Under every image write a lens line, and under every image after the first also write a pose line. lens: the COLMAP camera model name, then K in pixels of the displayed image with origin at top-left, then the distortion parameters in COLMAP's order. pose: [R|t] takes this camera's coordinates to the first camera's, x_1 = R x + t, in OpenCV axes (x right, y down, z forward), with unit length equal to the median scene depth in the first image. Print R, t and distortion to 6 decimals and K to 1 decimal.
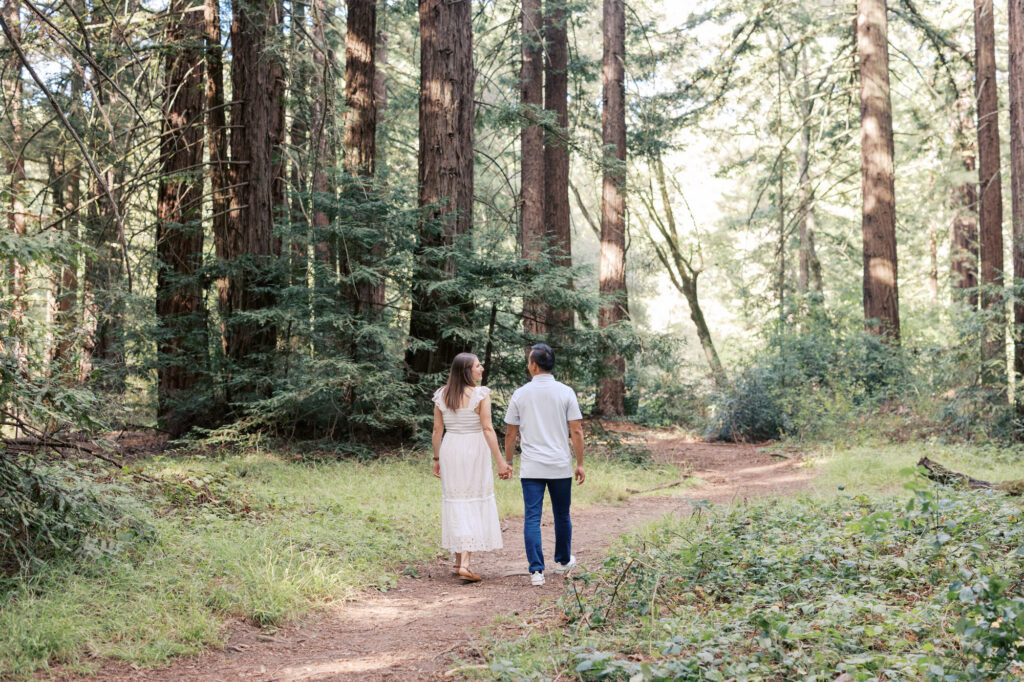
lens RADIAL K [[1315.3, 0, 514.3], [0, 1315.3, 329.1], [0, 0, 1]] dist [0.000622, -0.028402]
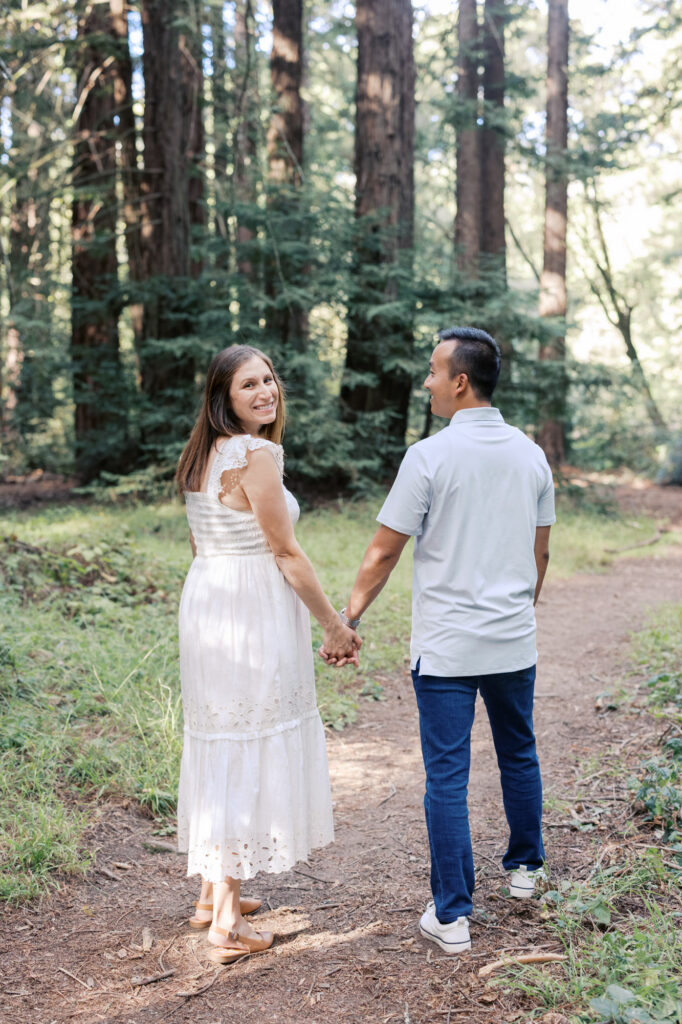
lens RADIAL K [[1315.3, 0, 341.0], [0, 1315.3, 512.0], [0, 0, 1]] dist [0.000622, -0.028402]
pose [[0.997288, 0.006385, -0.073324, -0.017201], [0.001648, 0.994044, 0.108971, 0.004148], [0.073583, -0.108796, 0.991337, 0.117894]]
